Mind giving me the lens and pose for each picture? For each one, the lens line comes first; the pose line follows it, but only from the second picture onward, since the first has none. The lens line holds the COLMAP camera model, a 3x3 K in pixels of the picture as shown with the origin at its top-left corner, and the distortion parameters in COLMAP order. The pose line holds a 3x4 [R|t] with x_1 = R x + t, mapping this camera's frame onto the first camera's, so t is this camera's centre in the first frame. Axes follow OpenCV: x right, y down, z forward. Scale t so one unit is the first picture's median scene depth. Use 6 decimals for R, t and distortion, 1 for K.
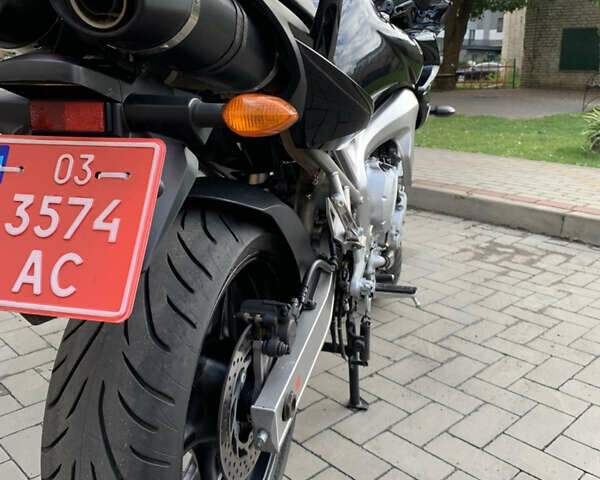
lens RADIAL K [[615.9, 0, 293.5], [0, 615.9, 237.8], [0, 0, 1]] dist [0.074441, -0.141472]
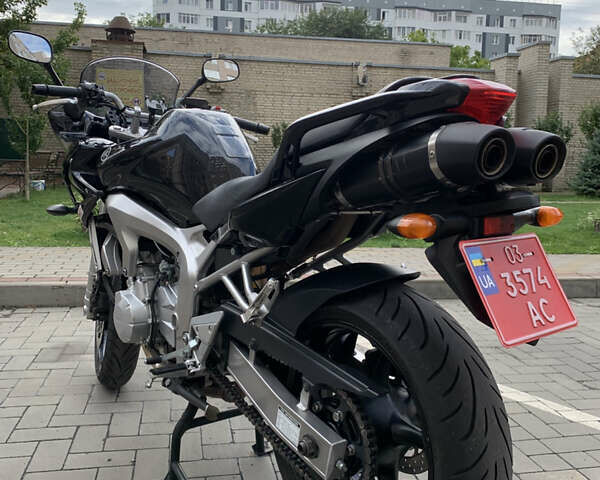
lens RADIAL K [[613.0, 0, 300.0], [0, 613.0, 240.0], [0, 0, 1]] dist [0.038291, -0.019875]
pose [[0.585946, -0.099441, 0.804225, -1.312772], [0.197474, 0.980045, -0.022696, -0.143958], [-0.785920, 0.172113, 0.593891, 0.275557]]
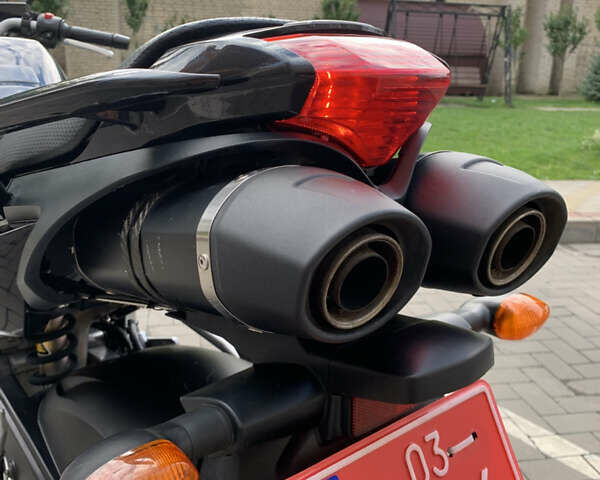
lens RADIAL K [[615.9, 0, 293.5], [0, 615.9, 237.8], [0, 0, 1]] dist [0.074441, -0.141472]
pose [[0.592822, -0.219439, 0.774860, -0.610411], [0.175093, 0.974265, 0.141952, -0.318692], [-0.786069, 0.051521, 0.615988, 0.407981]]
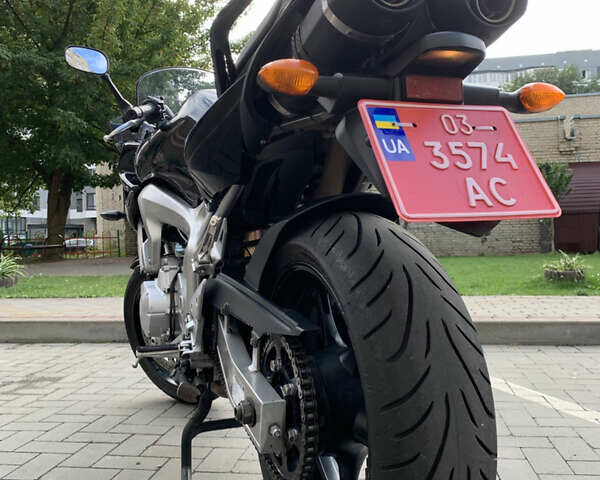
lens RADIAL K [[613.0, 0, 300.0], [0, 613.0, 240.0], [0, 0, 1]] dist [0.038291, -0.019875]
pose [[0.790883, -0.030844, 0.611189, -0.875086], [0.196577, 0.958605, -0.205995, 0.198939], [-0.579535, 0.283063, 0.764208, 0.178358]]
